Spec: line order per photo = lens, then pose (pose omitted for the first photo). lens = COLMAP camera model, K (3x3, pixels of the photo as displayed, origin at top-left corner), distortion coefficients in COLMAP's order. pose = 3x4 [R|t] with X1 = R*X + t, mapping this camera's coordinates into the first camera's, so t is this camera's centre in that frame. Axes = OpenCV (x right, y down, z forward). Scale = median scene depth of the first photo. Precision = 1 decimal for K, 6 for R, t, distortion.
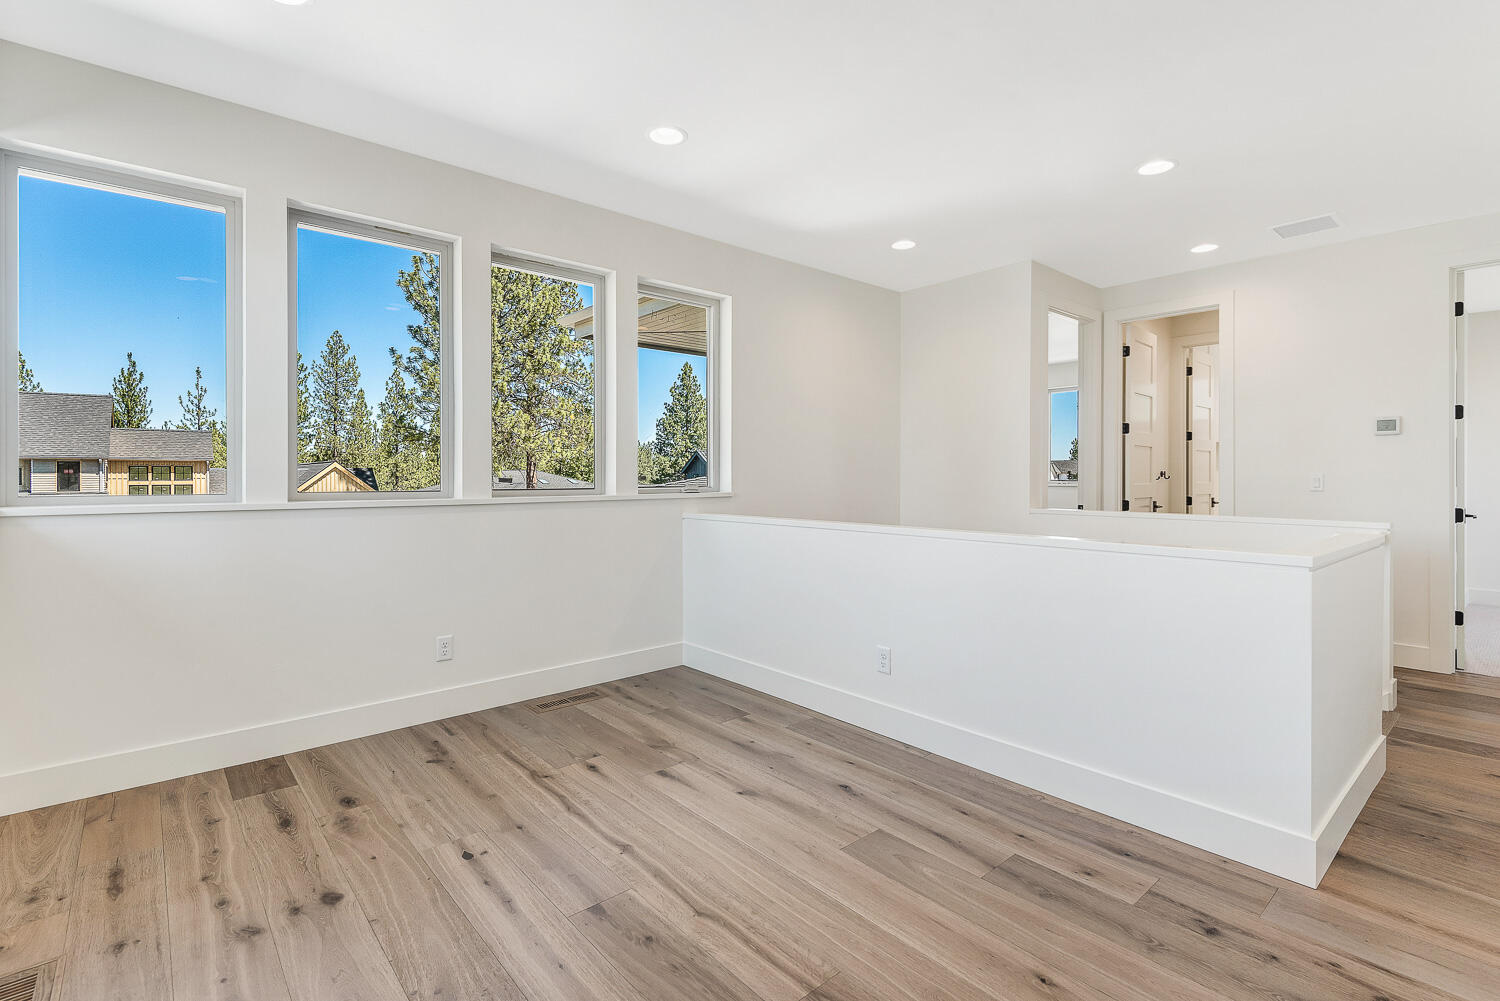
lens RADIAL K [[691.5, 0, 760.3], [0, 691.5, 486.9], [0, 0, 1]] dist [0.017228, -0.011021]
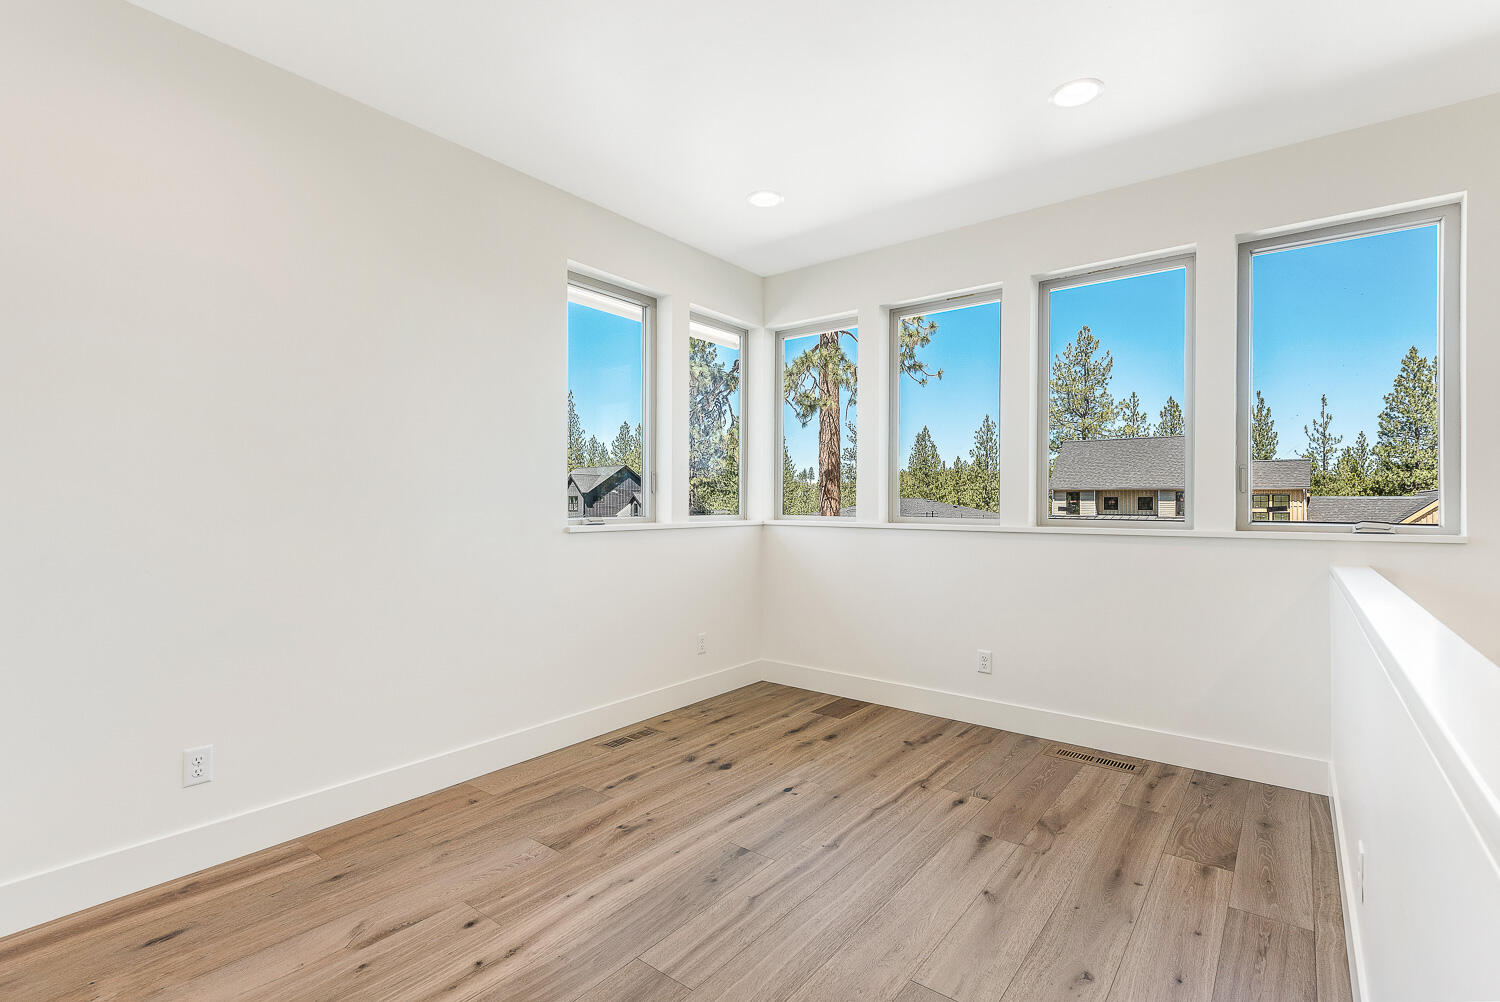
lens RADIAL K [[691.5, 0, 755.6], [0, 691.5, 509.5], [0, 0, 1]] dist [0.017228, -0.011021]
pose [[0.193194, 0.015170, -0.981043, 0.664793], [-0.022836, 0.999679, 0.010961, -0.015878], [0.980895, 0.020286, 0.193478, 0.515657]]
